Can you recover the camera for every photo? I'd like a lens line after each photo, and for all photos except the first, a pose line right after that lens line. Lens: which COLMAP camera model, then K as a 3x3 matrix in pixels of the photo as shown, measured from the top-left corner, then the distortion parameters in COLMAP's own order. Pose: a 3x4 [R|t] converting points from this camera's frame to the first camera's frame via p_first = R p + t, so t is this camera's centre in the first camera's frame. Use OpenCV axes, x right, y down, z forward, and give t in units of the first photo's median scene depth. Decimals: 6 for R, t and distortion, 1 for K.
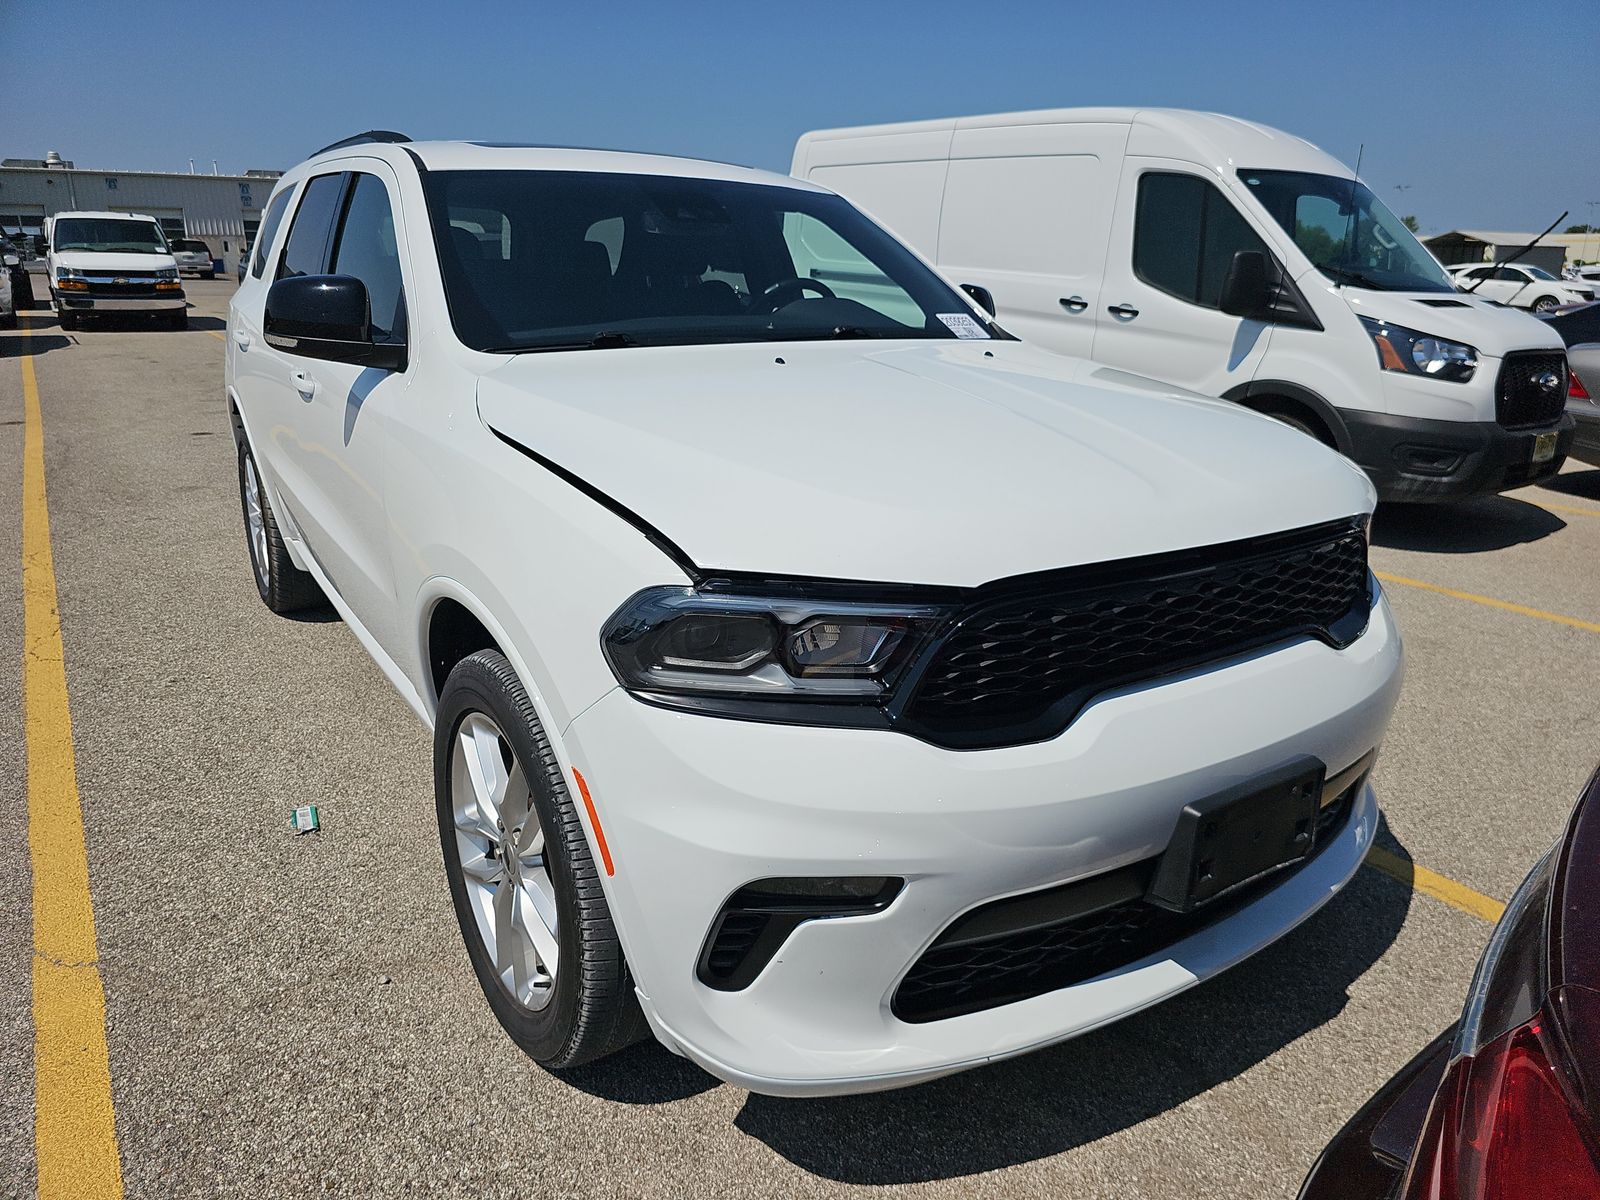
lens RADIAL K [[1084.8, 0, 763.0], [0, 1084.8, 596.0], [0, 0, 1]] dist [0.024548, -0.044050]
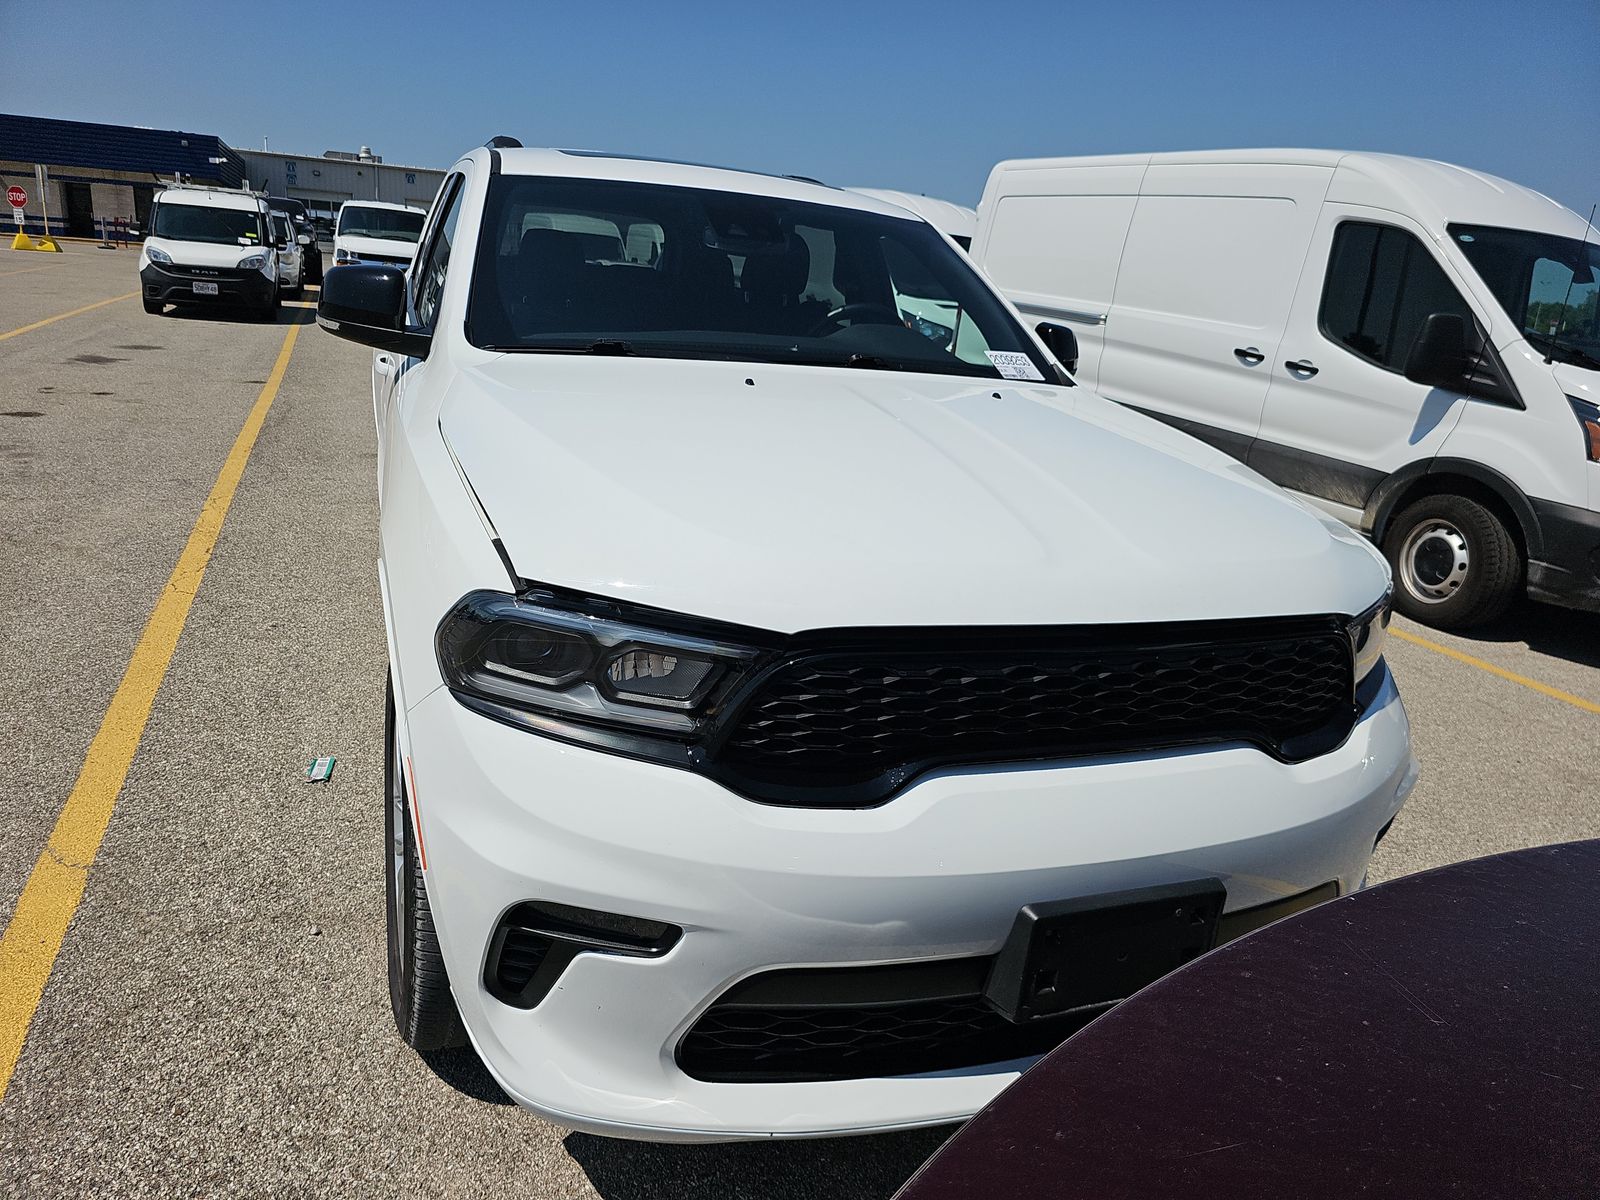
lens RADIAL K [[1069.0, 0, 746.1], [0, 1069.0, 594.3], [0, 0, 1]] dist [0.029212, -0.045848]
pose [[0.971862, 0.127659, -0.197957, 0.226529], [-0.130544, 0.991441, -0.001536, -0.023934], [0.196067, 0.027335, 0.980209, 0.054856]]
